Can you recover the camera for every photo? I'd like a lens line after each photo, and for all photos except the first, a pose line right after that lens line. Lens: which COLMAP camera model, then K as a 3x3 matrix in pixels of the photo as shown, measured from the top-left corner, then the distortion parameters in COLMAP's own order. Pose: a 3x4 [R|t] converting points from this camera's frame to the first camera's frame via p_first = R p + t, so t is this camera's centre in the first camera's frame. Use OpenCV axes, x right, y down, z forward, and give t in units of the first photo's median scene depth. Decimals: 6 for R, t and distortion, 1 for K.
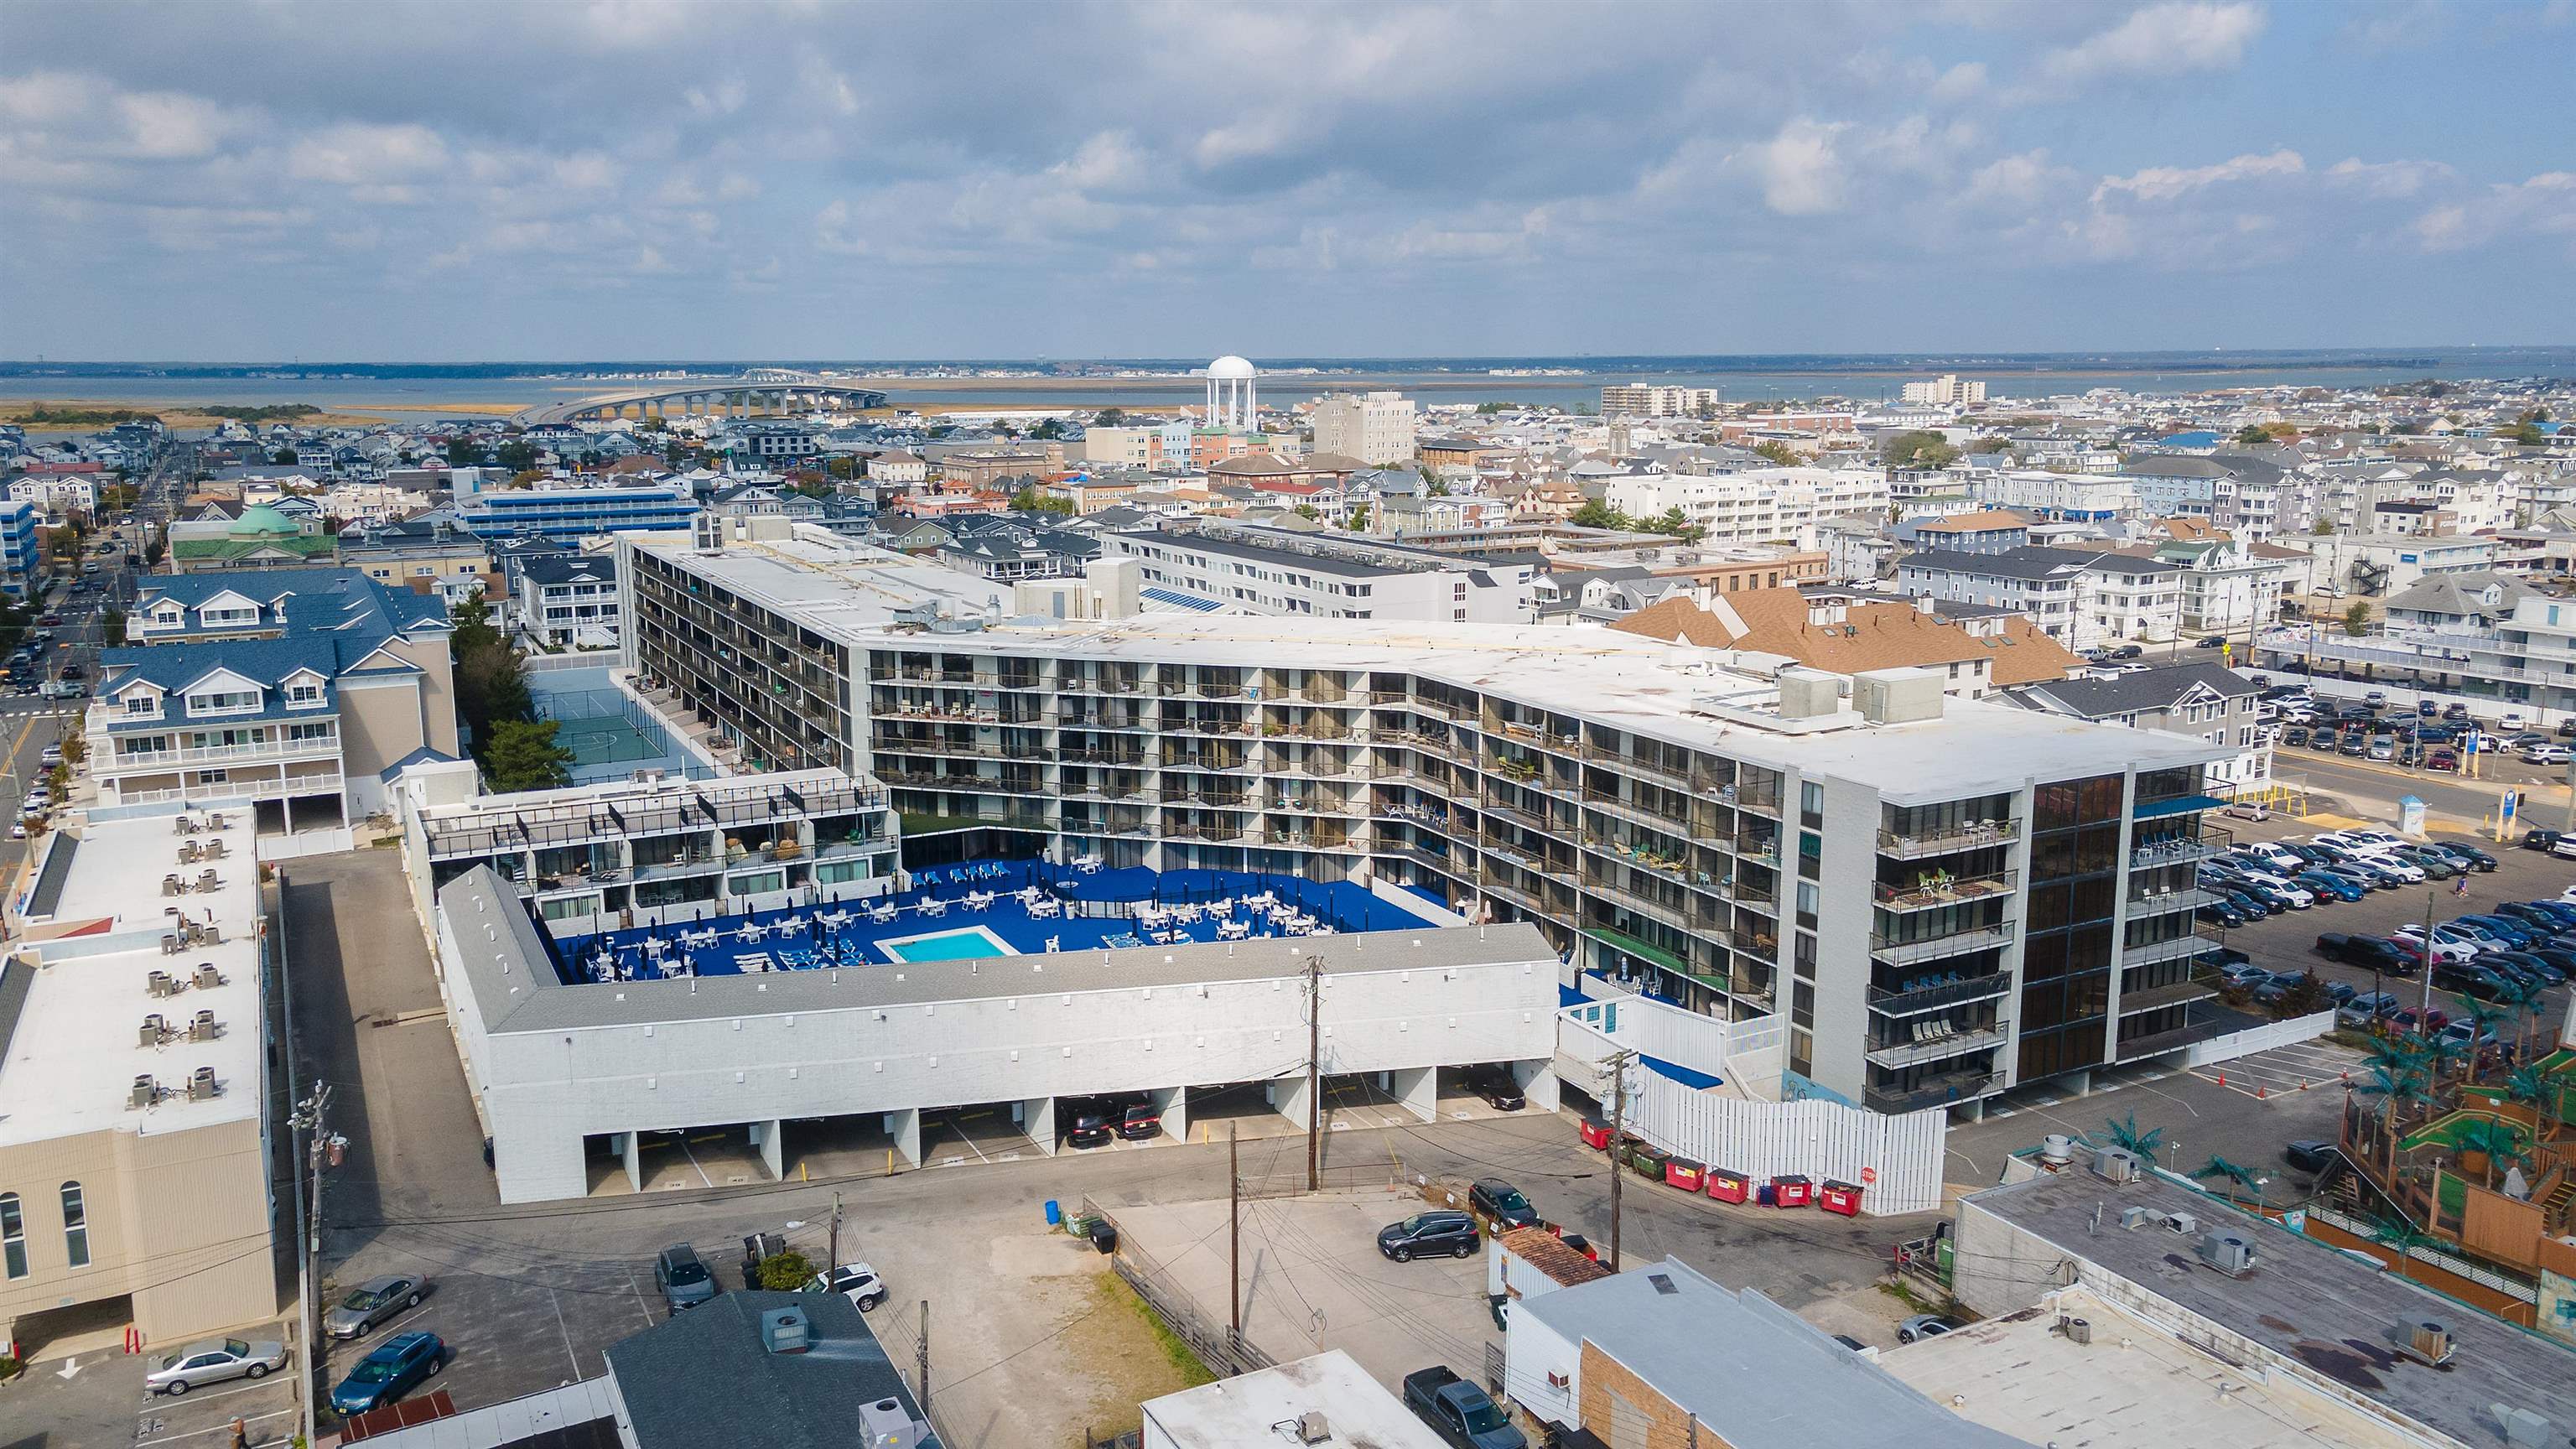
lens RADIAL K [[1963.8, 0, 1288.0], [0, 1963.8, 724.5], [0, 0, 1]] dist [0.005552, -0.002776]
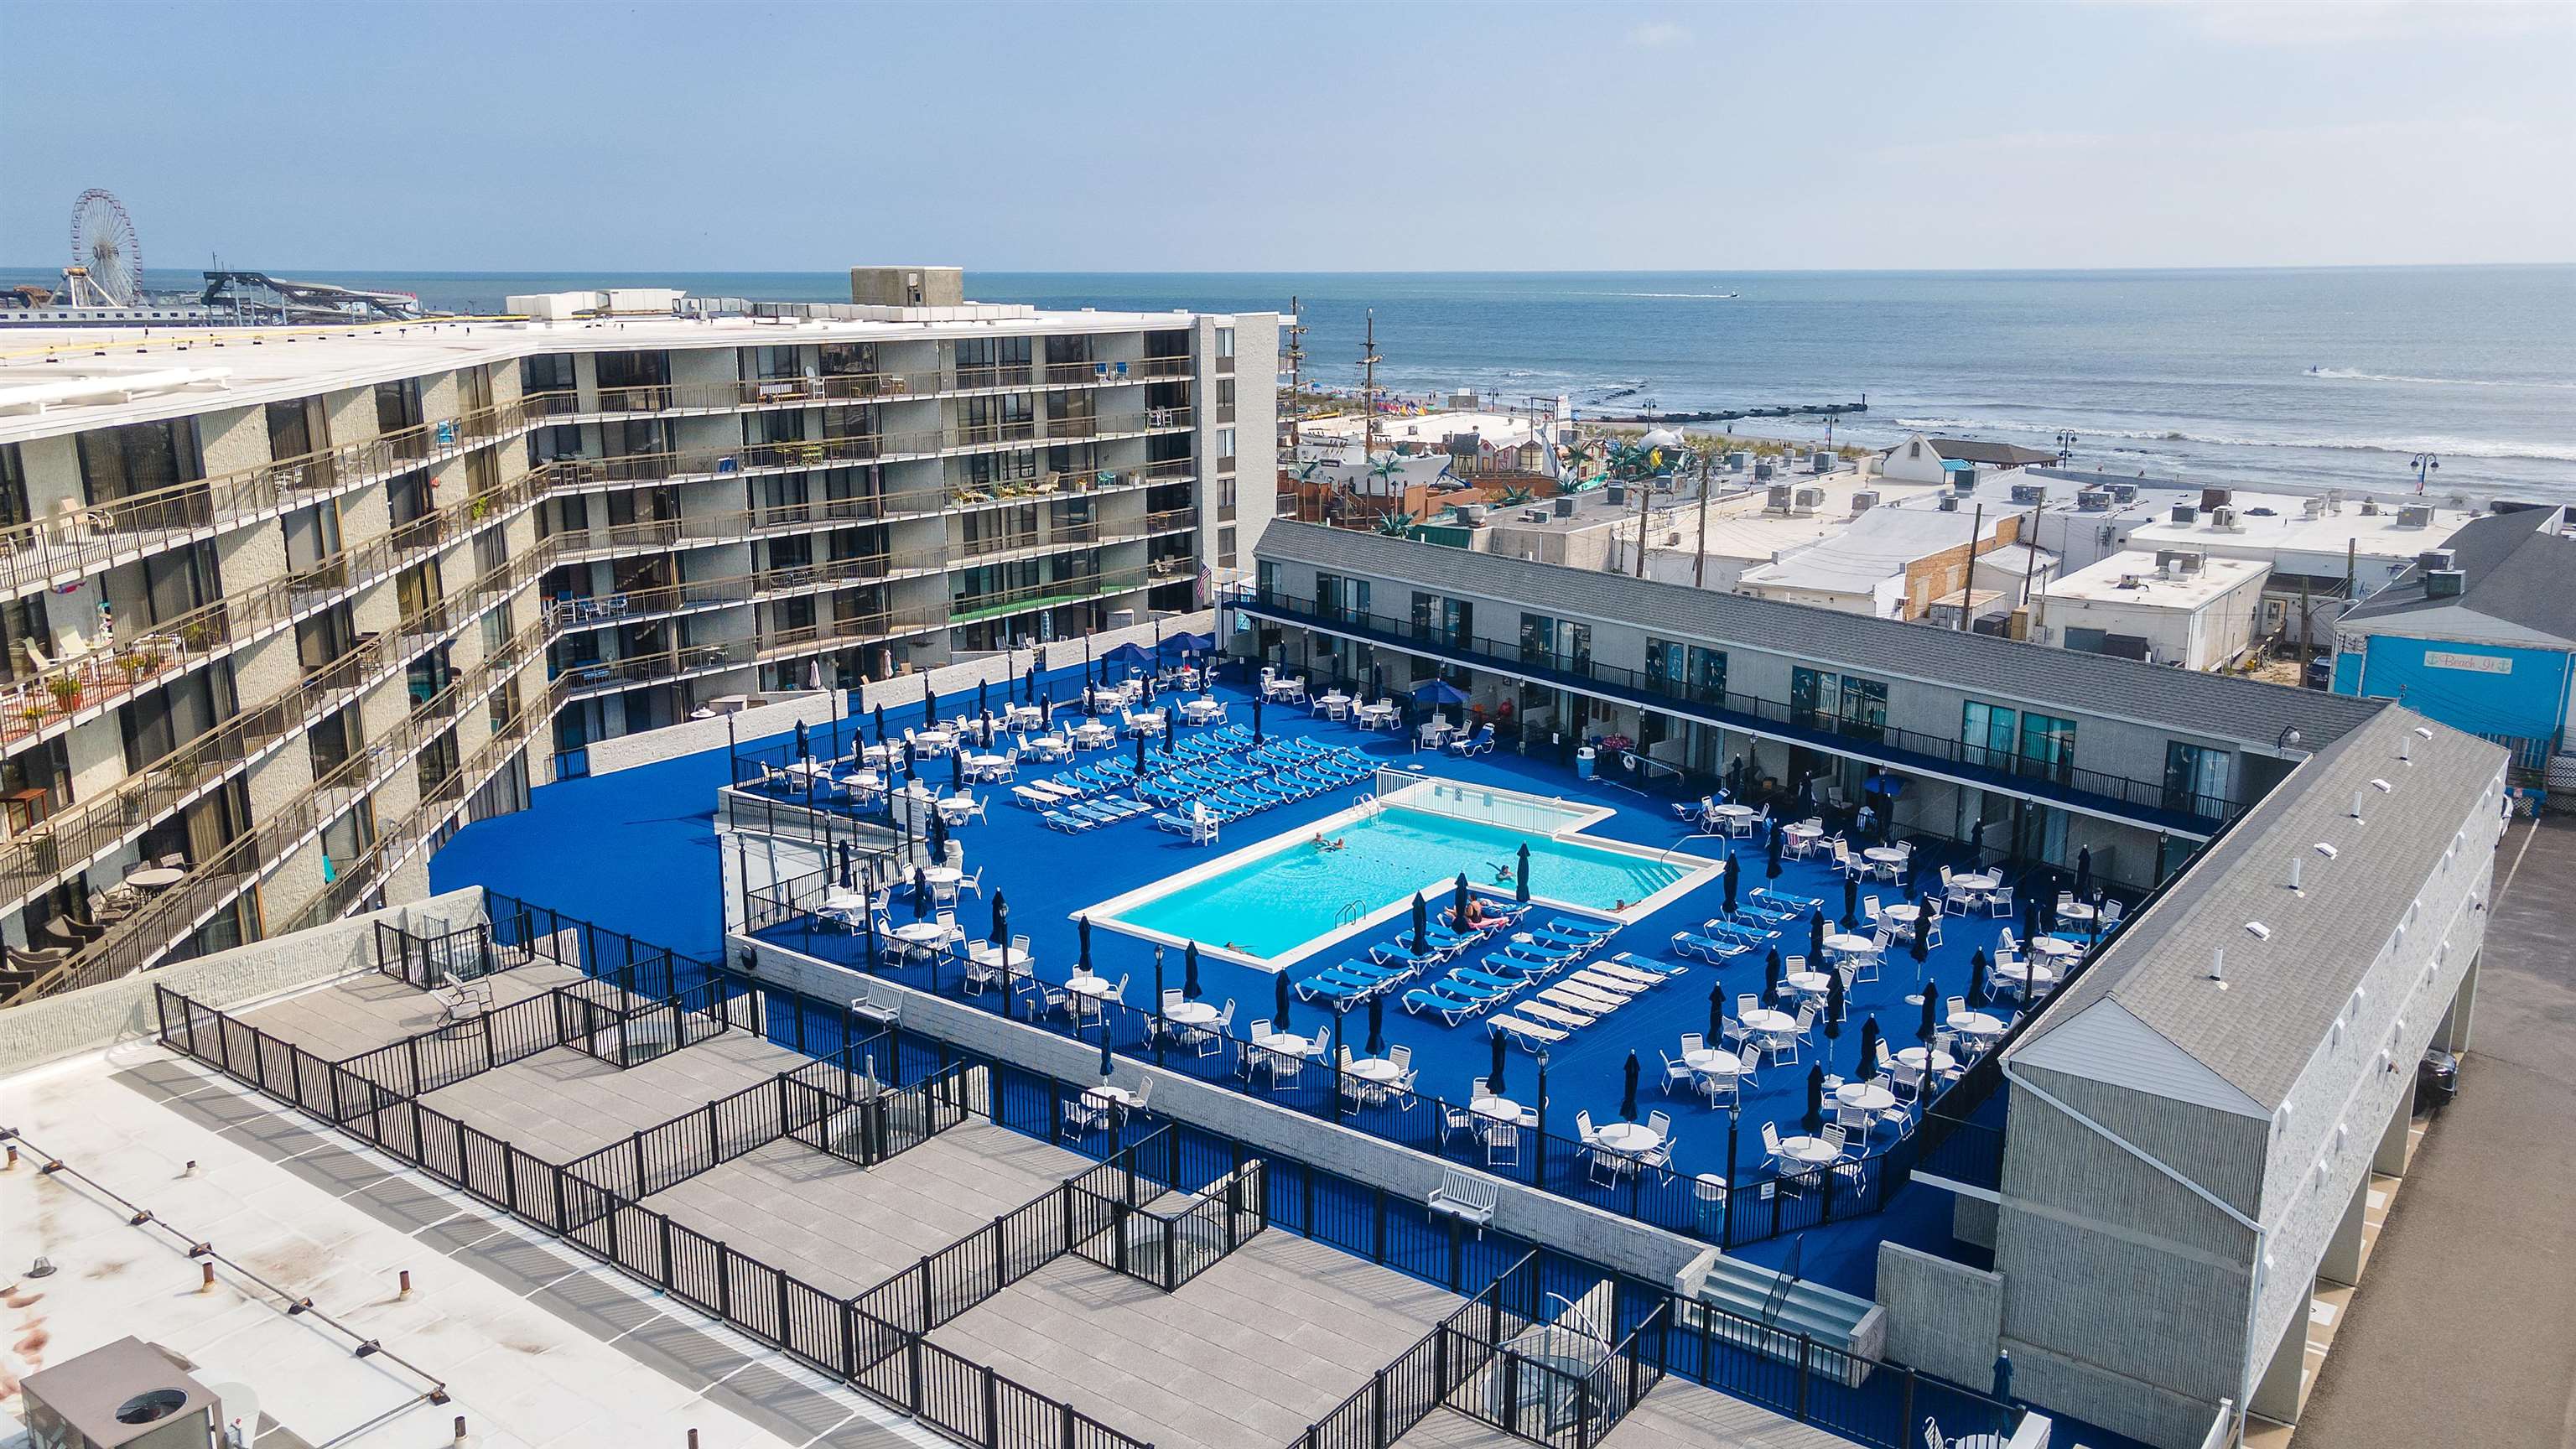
lens RADIAL K [[1963.8, 0, 1288.0], [0, 1963.8, 724.5], [0, 0, 1]] dist [0.005552, -0.002776]
pose [[-0.429872, -0.205613, 0.879166, -0.595925], [0.168270, 0.938421, 0.301747, -0.069080], [-0.887071, 0.277650, -0.368802, 1.184823]]
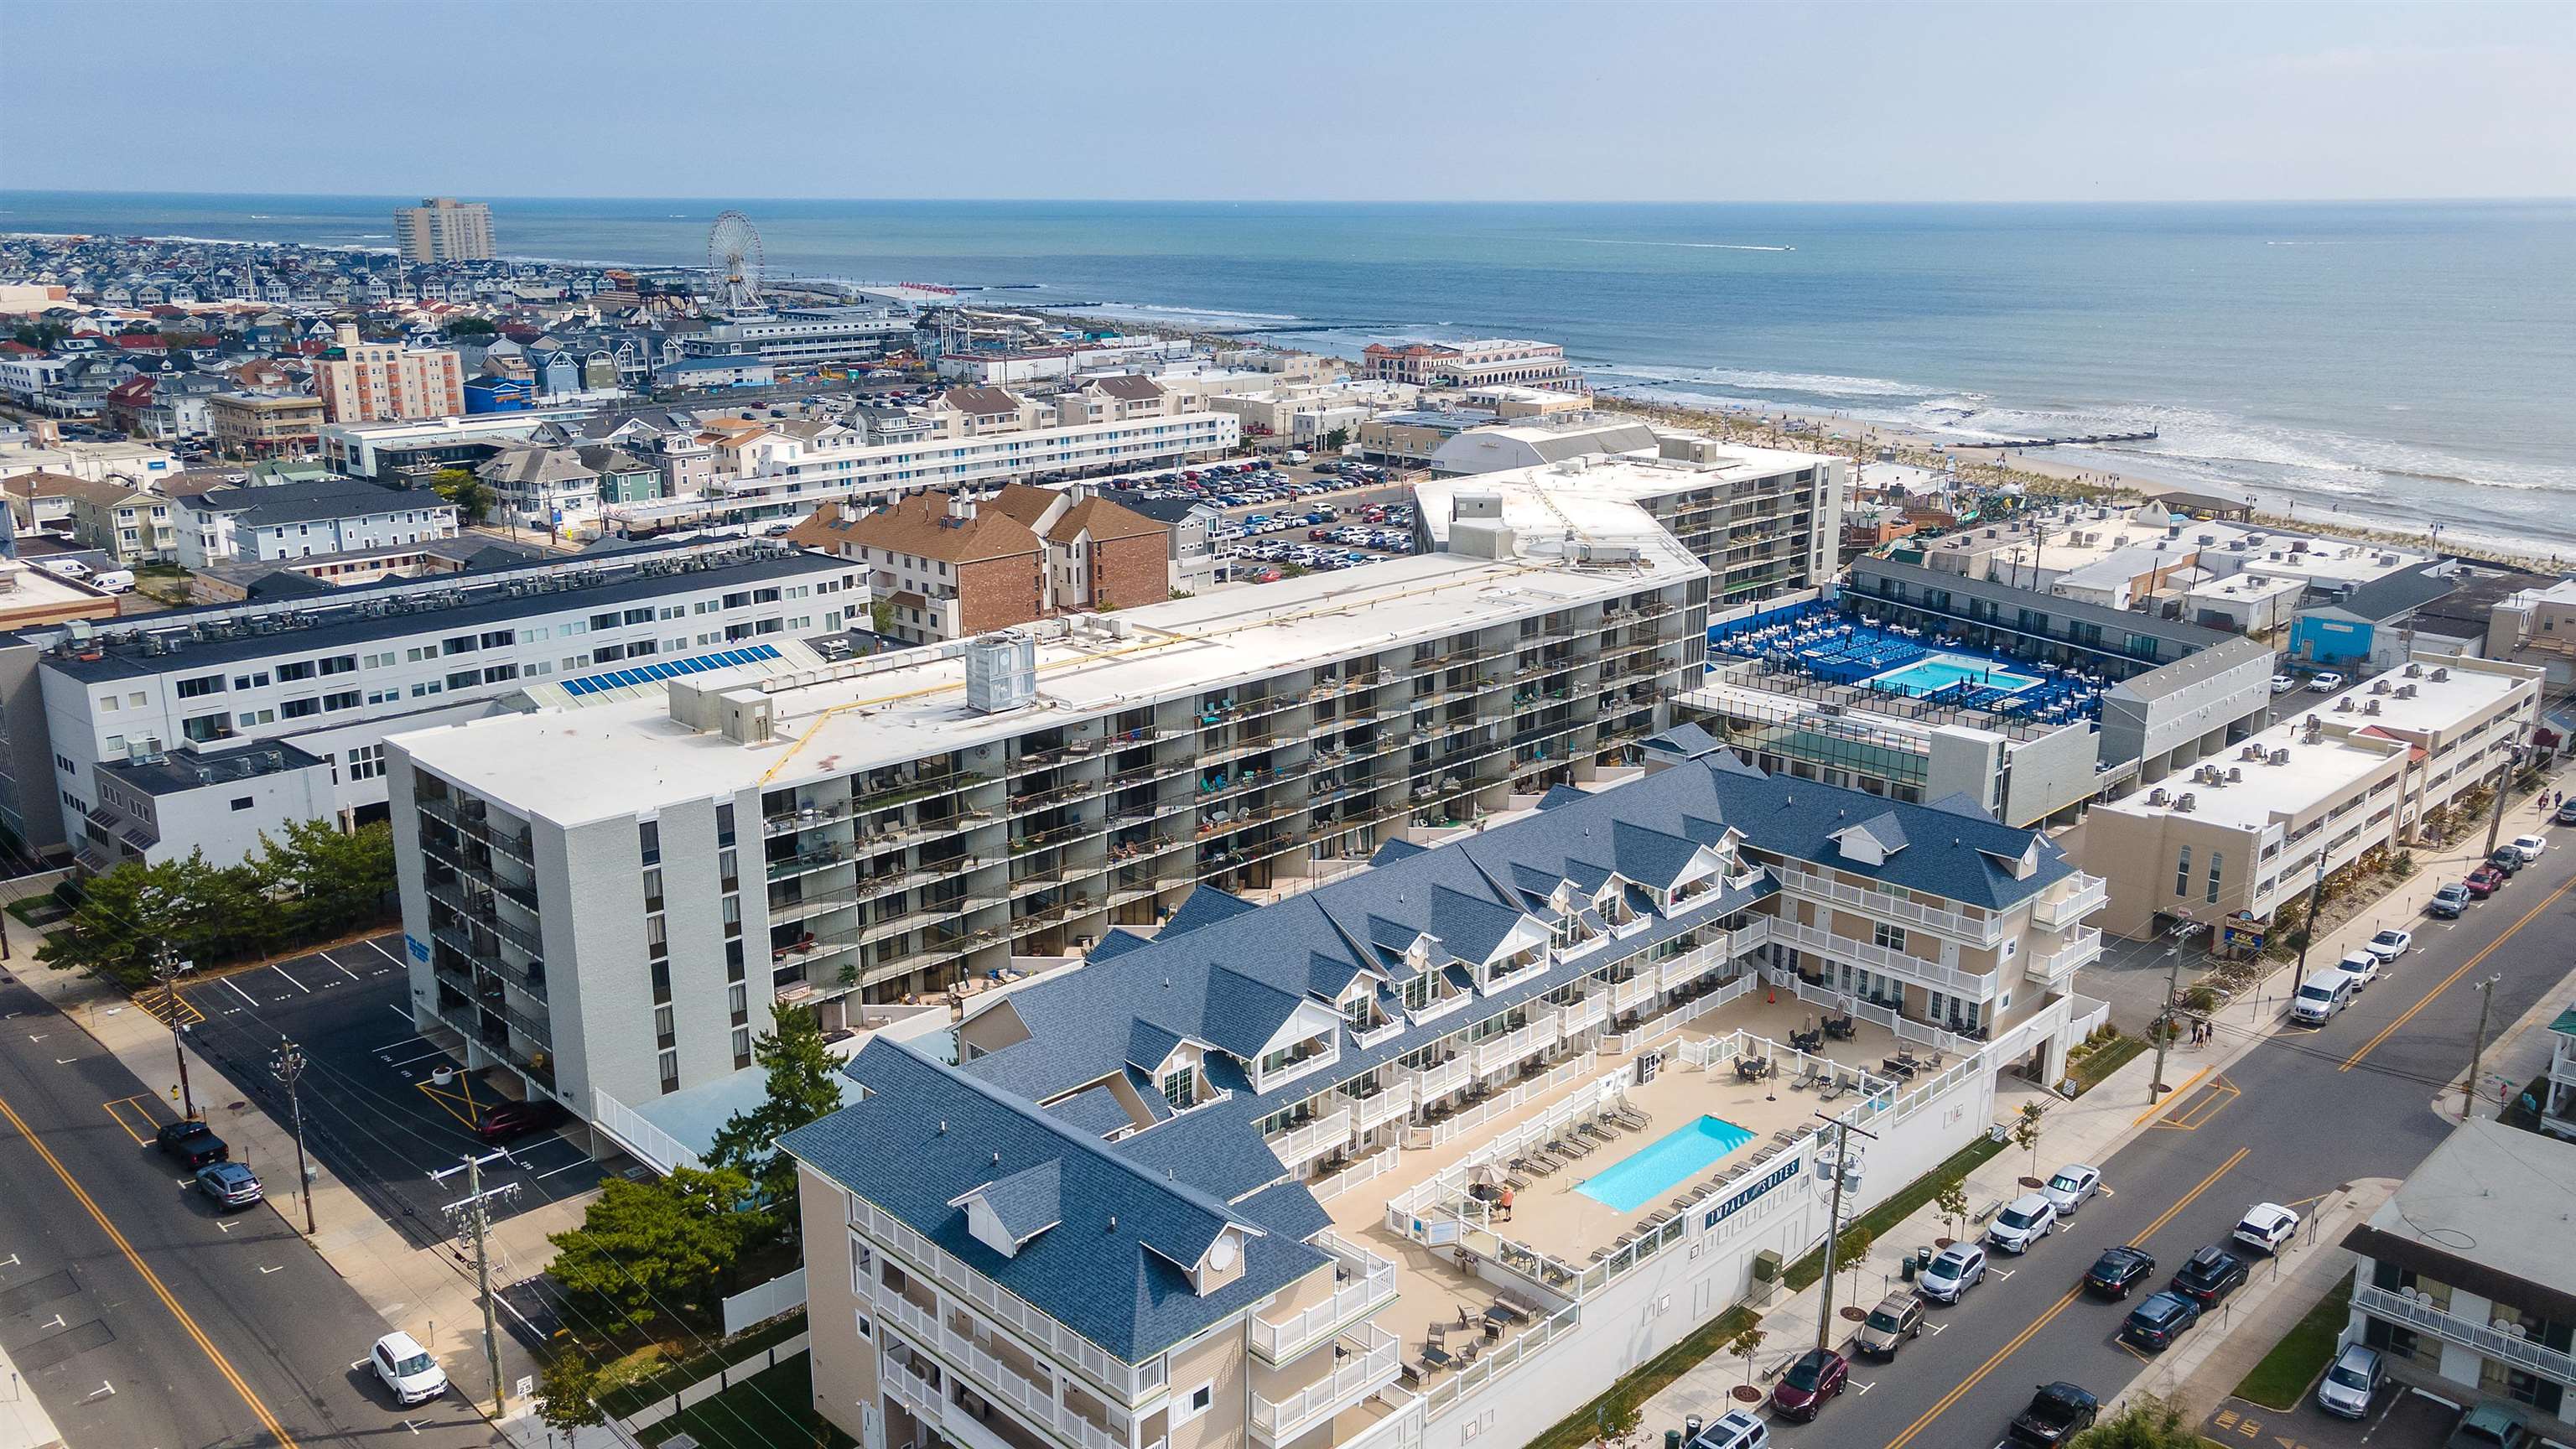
lens RADIAL K [[1963.8, 0, 1288.0], [0, 1963.8, 724.5], [0, 0, 1]] dist [0.005552, -0.002776]
pose [[-0.293698, -0.247113, 0.923405, -1.547113], [0.175314, 0.935697, 0.306163, -0.443178], [-0.939684, 0.251805, -0.231490, 1.892468]]
